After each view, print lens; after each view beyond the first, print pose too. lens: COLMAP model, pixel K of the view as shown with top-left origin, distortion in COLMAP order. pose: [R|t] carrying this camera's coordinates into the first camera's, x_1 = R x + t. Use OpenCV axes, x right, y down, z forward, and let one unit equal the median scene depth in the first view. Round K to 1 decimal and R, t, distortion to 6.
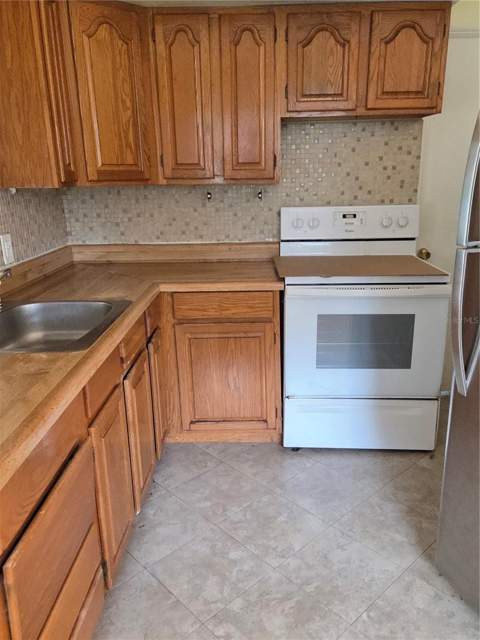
lens RADIAL K [[511.6, 0, 237.3], [0, 511.6, 323.5], [0, 0, 1]] dist [0.037234, -0.010947]
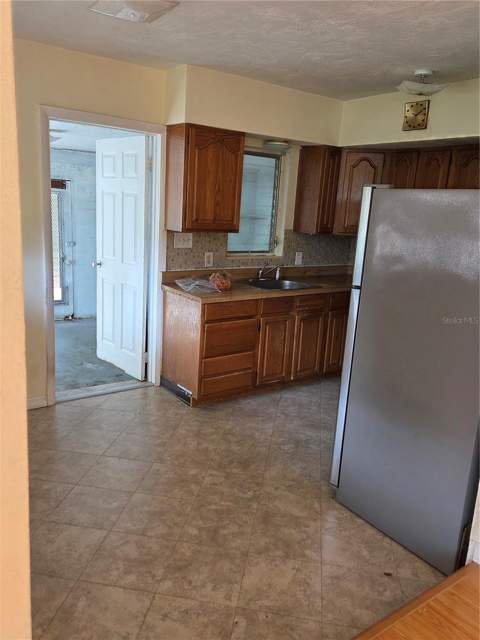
lens RADIAL K [[511.6, 0, 237.3], [0, 511.6, 323.5], [0, 0, 1]] dist [0.037234, -0.010947]
pose [[0.600972, 0.231328, -0.765062, 1.336181], [-0.288124, 0.955545, 0.062596, 0.070024], [0.745531, 0.182814, 0.640907, -0.656657]]
